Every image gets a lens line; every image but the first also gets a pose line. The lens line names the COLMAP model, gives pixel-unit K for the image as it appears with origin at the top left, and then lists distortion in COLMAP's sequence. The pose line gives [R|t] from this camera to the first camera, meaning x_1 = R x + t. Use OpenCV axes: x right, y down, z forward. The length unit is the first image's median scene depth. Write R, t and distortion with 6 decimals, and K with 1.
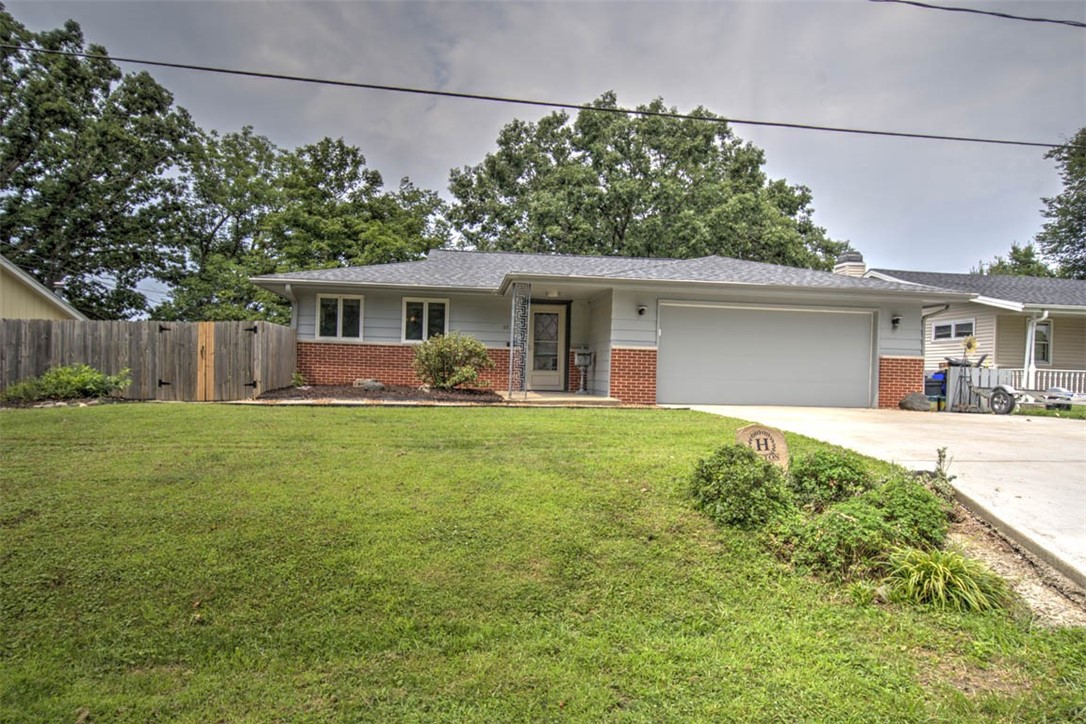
lens RADIAL K [[677.0, 0, 543.0], [0, 677.0, 362.6], [0, 0, 1]] dist [-0.008304, 0.000655]
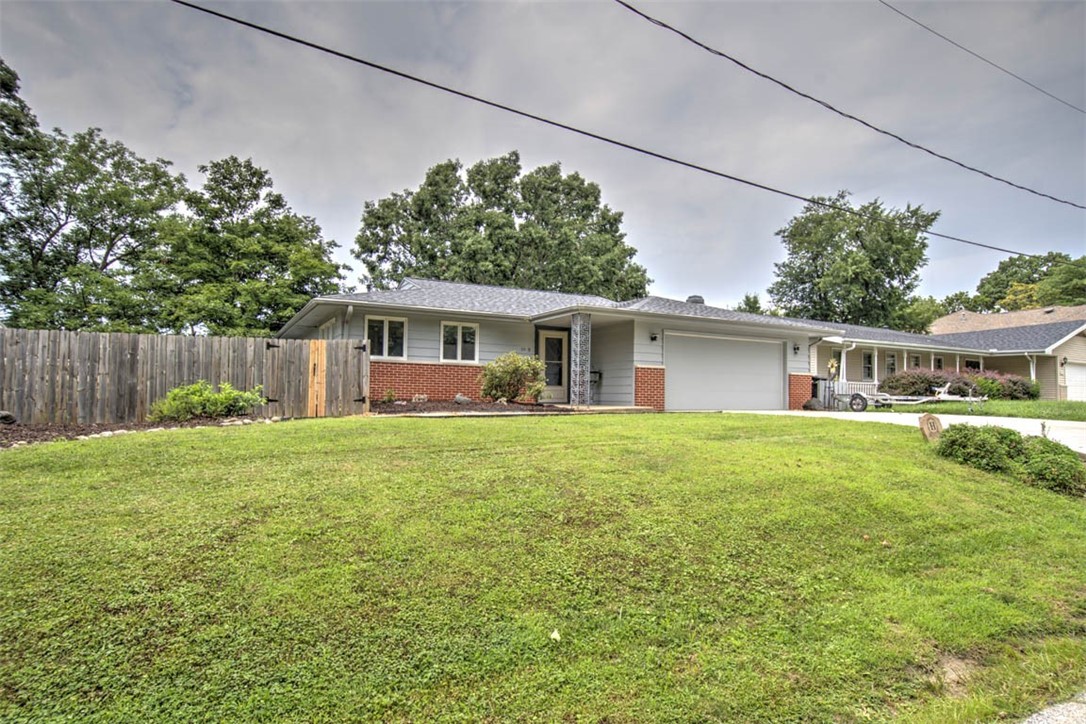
lens RADIAL K [[606.2, 0, 543.5], [0, 606.2, 365.4], [0, 0, 1]] dist [-0.003192, 0.000572]
pose [[0.925834, 0.003795, 0.377912, -0.430625], [0.006814, 0.999619, -0.026732, 0.004365], [-0.377870, 0.027325, 0.925455, 0.016972]]
